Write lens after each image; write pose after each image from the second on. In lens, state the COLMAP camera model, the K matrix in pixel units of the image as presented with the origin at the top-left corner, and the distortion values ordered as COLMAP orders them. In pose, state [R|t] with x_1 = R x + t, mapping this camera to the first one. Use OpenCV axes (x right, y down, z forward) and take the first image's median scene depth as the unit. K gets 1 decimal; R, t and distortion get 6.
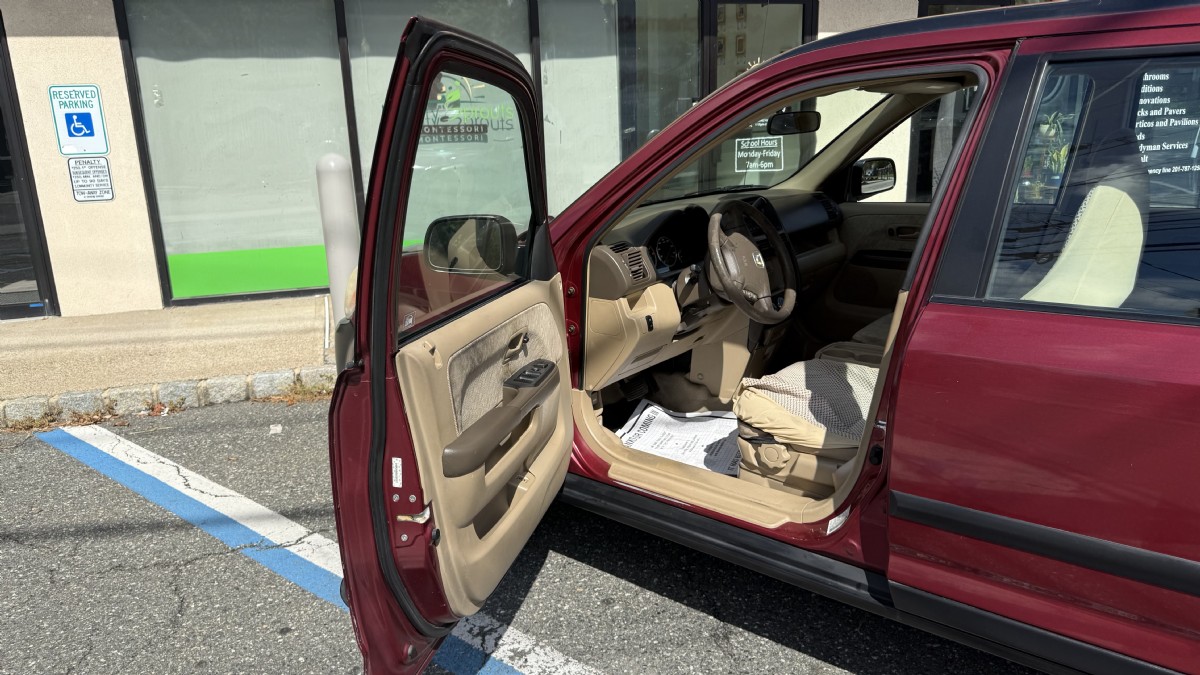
lens RADIAL K [[838.9, 0, 637.0], [0, 838.9, 379.8], [0, 0, 1]] dist [0.112411, -0.146444]
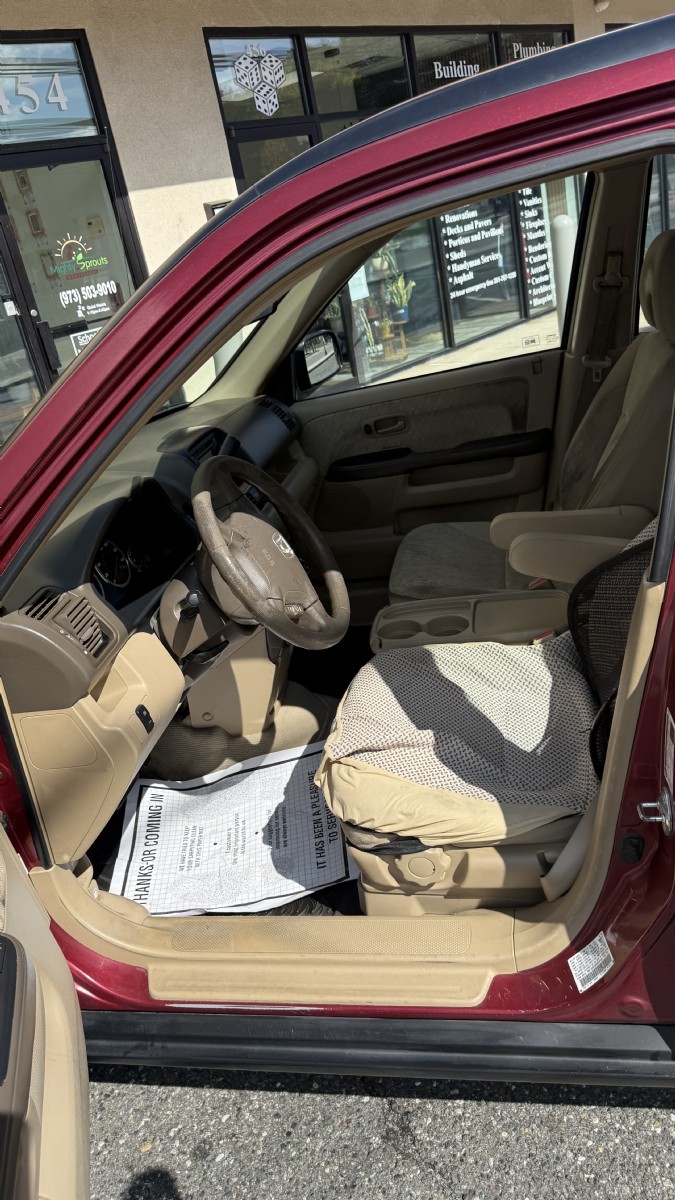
lens RADIAL K [[841.3, 0, 331.0], [0, 841.3, 606.8], [0, 0, 1]] dist [0.039311, -0.048592]
pose [[0.891768, -0.308591, 0.330941, -0.034787], [0.288470, 0.951192, 0.109630, -0.157802], [-0.348619, -0.002298, 0.937262, 0.437178]]
